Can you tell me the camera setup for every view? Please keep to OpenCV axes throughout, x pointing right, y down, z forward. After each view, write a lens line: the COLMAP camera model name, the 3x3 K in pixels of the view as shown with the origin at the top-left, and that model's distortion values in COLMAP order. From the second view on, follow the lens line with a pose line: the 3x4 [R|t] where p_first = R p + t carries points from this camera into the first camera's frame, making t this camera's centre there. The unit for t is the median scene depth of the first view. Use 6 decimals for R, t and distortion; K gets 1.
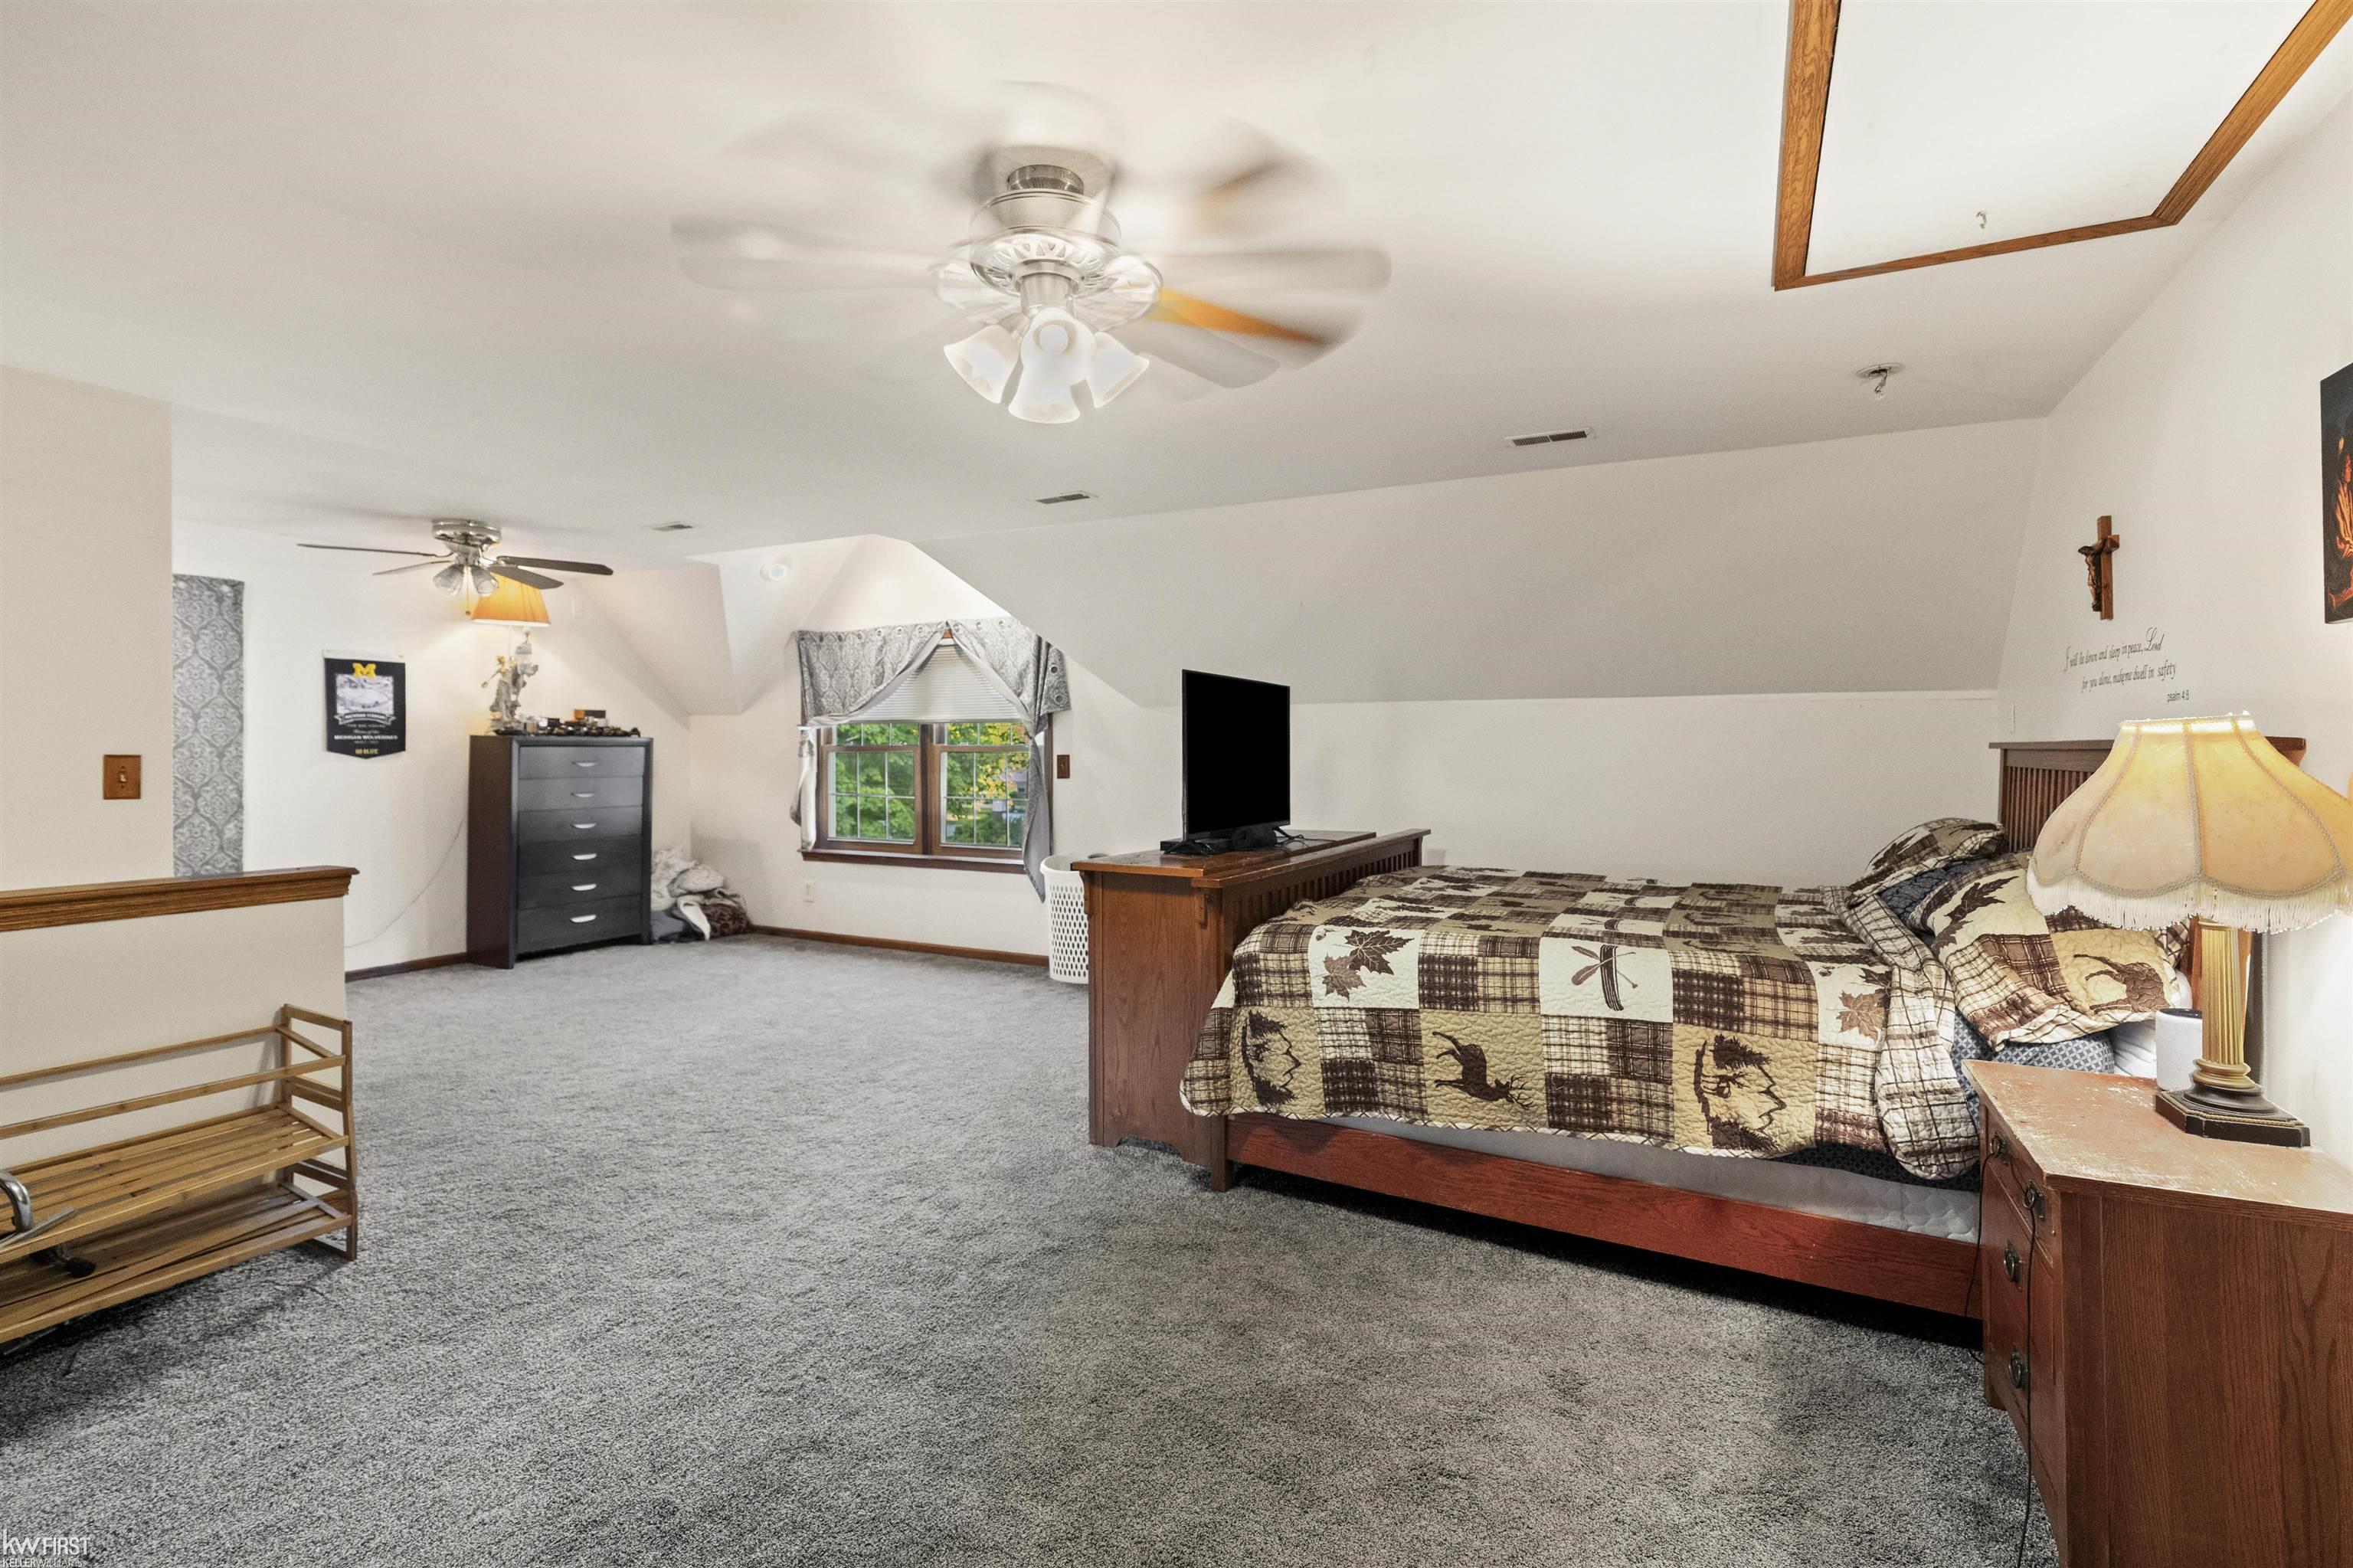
lens RADIAL K [[1069.5, 0, 1176.1], [0, 1069.5, 764.3], [0, 0, 1]] dist [-0.007474, 0.001827]
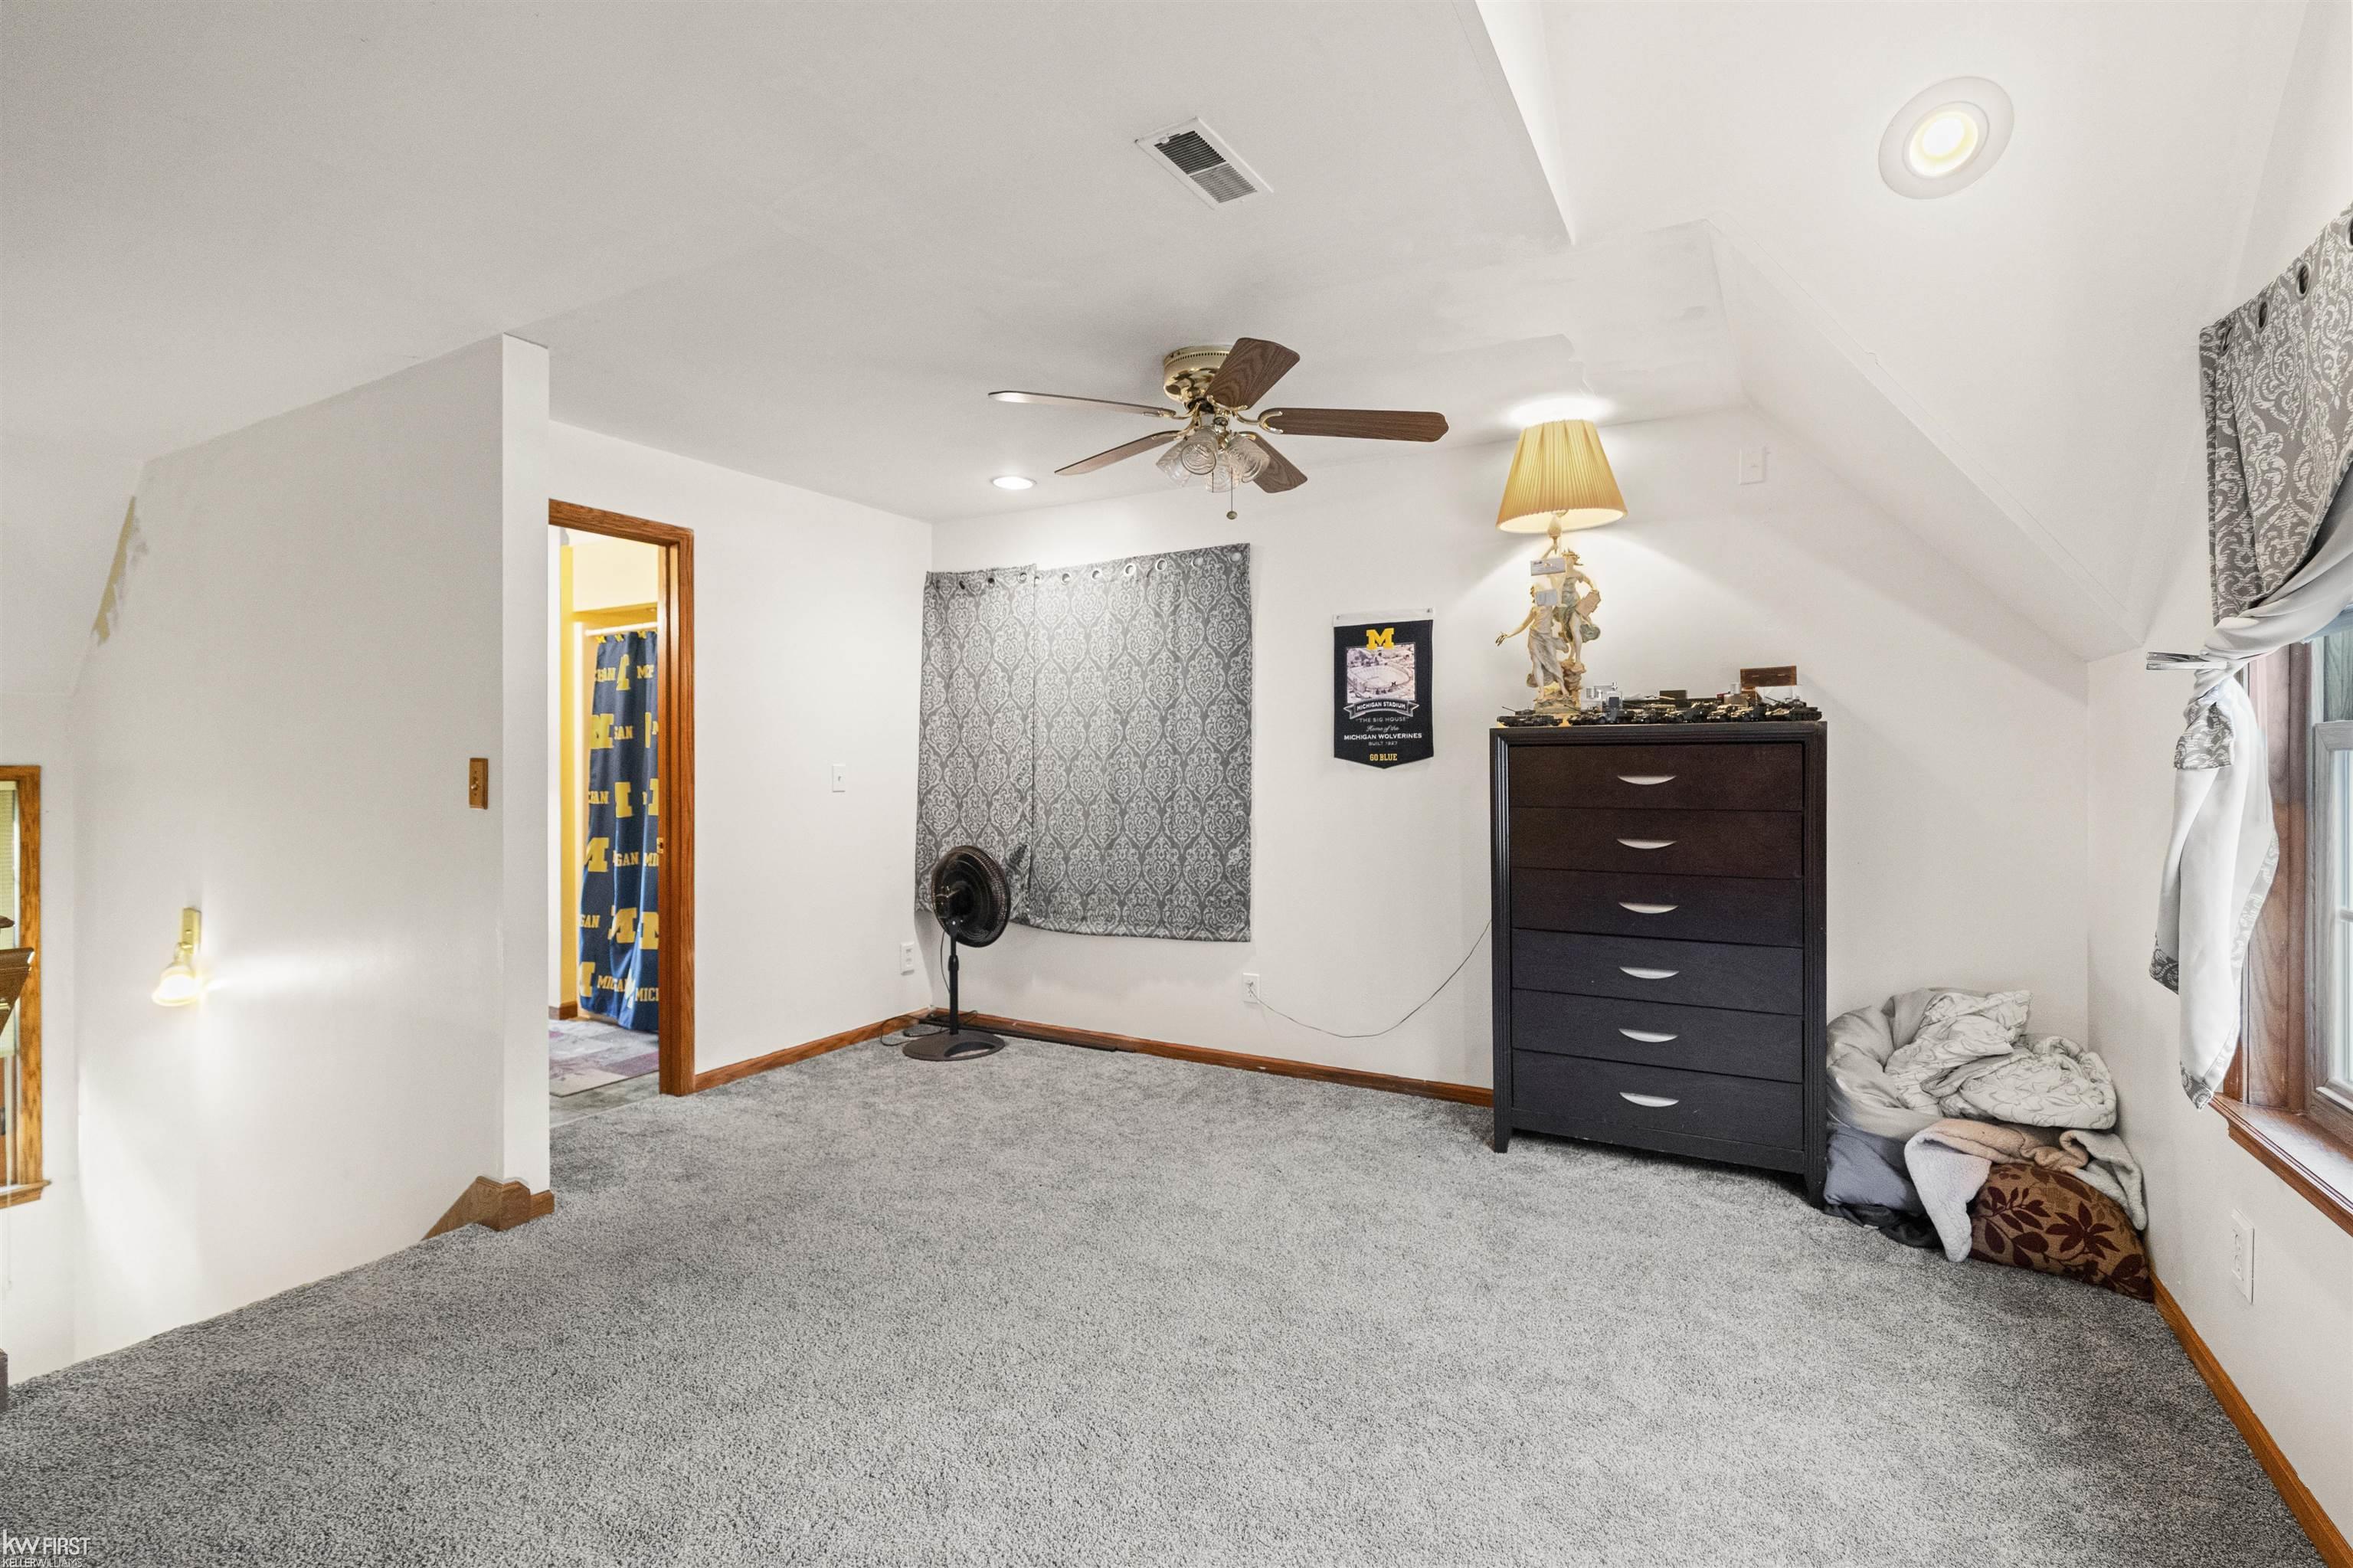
lens RADIAL K [[1069.5, 0, 1176.4], [0, 1069.5, 782.0], [0, 0, 1]] dist [-0.007474, 0.001827]
pose [[-0.039458, -0.002872, -0.999217, -0.074866], [-0.023296, 0.999727, -0.001954, 0.008071], [0.998950, 0.023200, -0.039514, 0.910930]]
